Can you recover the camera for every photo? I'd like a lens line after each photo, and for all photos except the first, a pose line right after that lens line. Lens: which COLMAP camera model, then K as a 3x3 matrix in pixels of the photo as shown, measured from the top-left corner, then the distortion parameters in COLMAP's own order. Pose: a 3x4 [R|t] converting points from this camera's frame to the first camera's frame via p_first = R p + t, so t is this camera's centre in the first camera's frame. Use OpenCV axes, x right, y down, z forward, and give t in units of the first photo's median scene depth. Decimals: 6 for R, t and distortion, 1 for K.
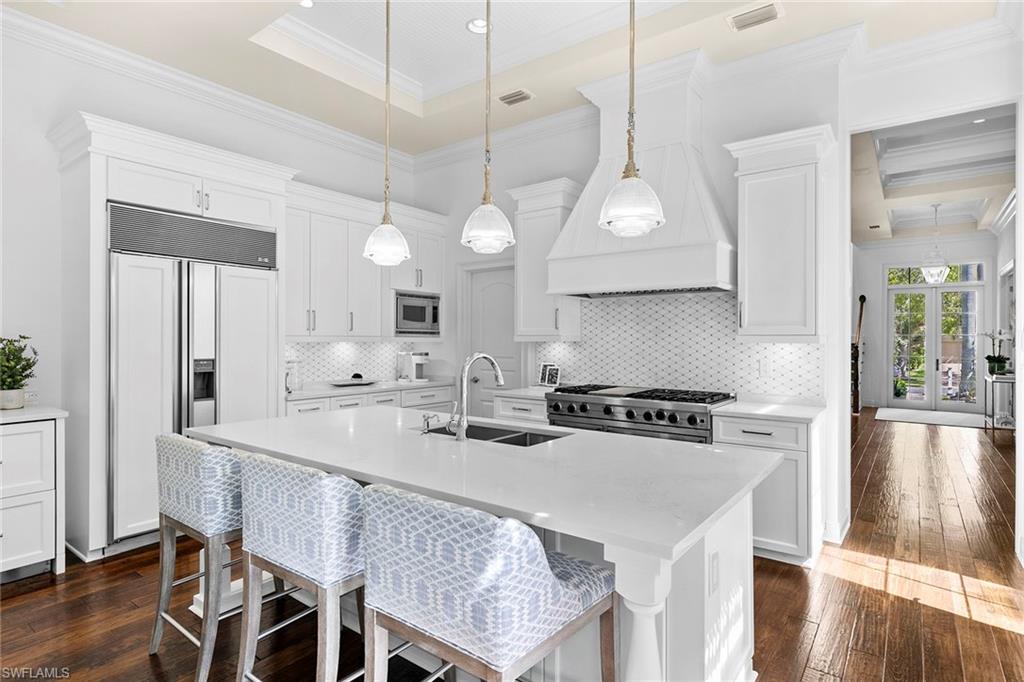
lens RADIAL K [[523.5, 0, 507.5], [0, 523.5, 341.5], [0, 0, 1]] dist [-0.004464, -0.001113]
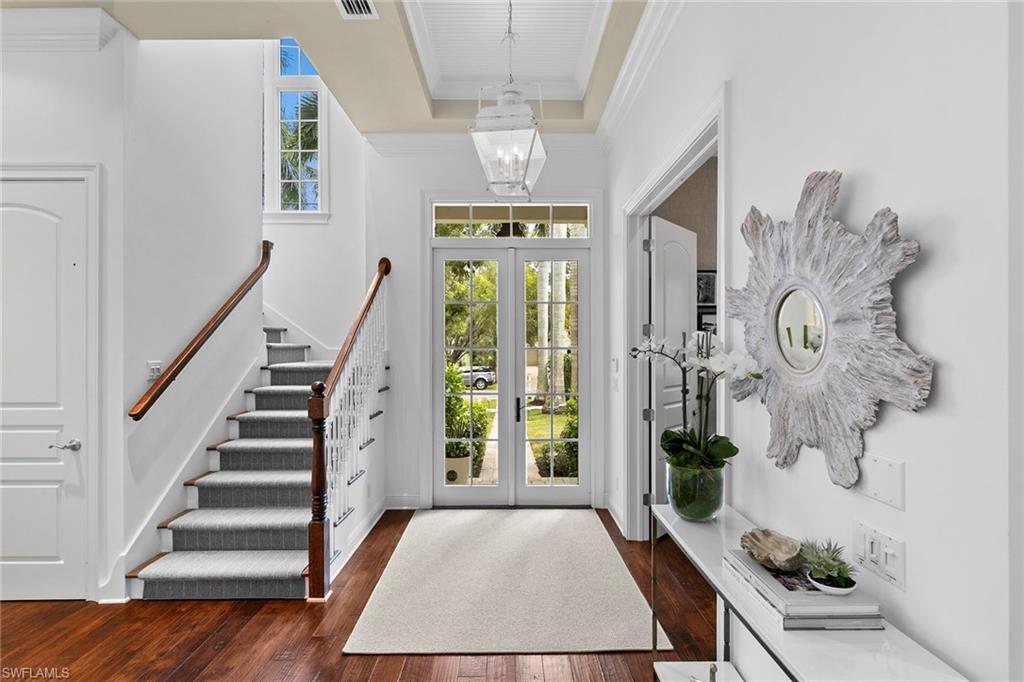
lens RADIAL K [[480.0, 0, 508.3], [0, 480.0, 345.8], [0, 0, 1]] dist [-0.002477, -0.000082]
pose [[0.787758, -0.003533, 0.615974, 0.659661], [0.007577, 0.999963, -0.003955, -0.014744], [-0.615938, 0.007783, 0.787756, 0.795138]]
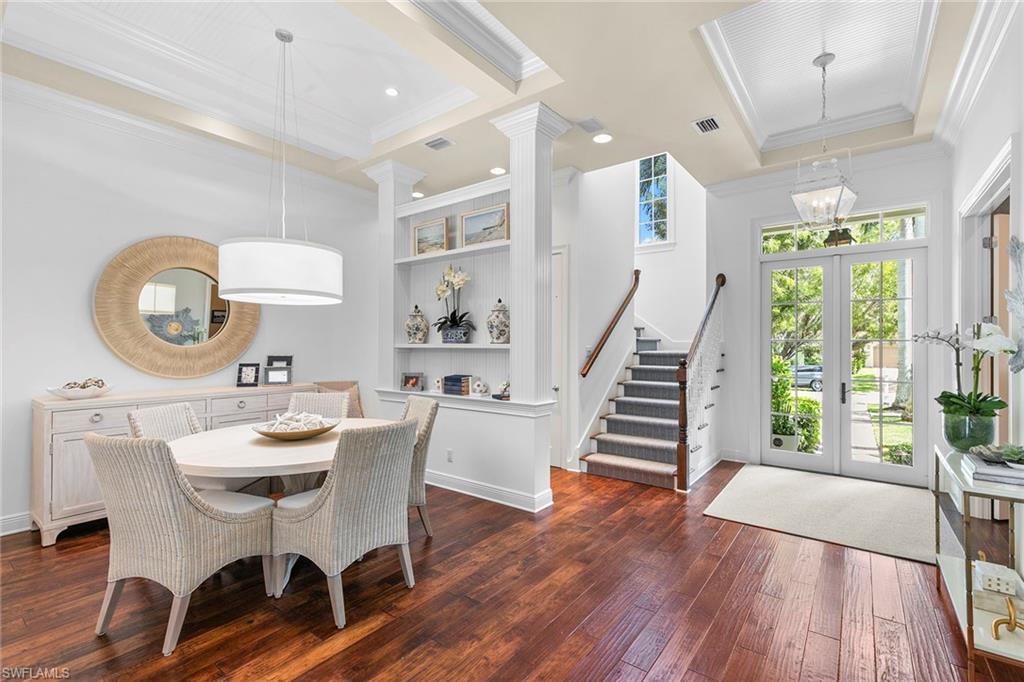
lens RADIAL K [[459.3, 0, 508.4], [0, 459.3, 341.7], [0, 0, 1]] dist [0.004836, -0.000583]
pose [[0.999941, -0.000427, 0.010895, 0.555833], [0.000542, 0.999945, -0.010514, -0.006293], [-0.010890, 0.010519, 0.999885, 0.616243]]
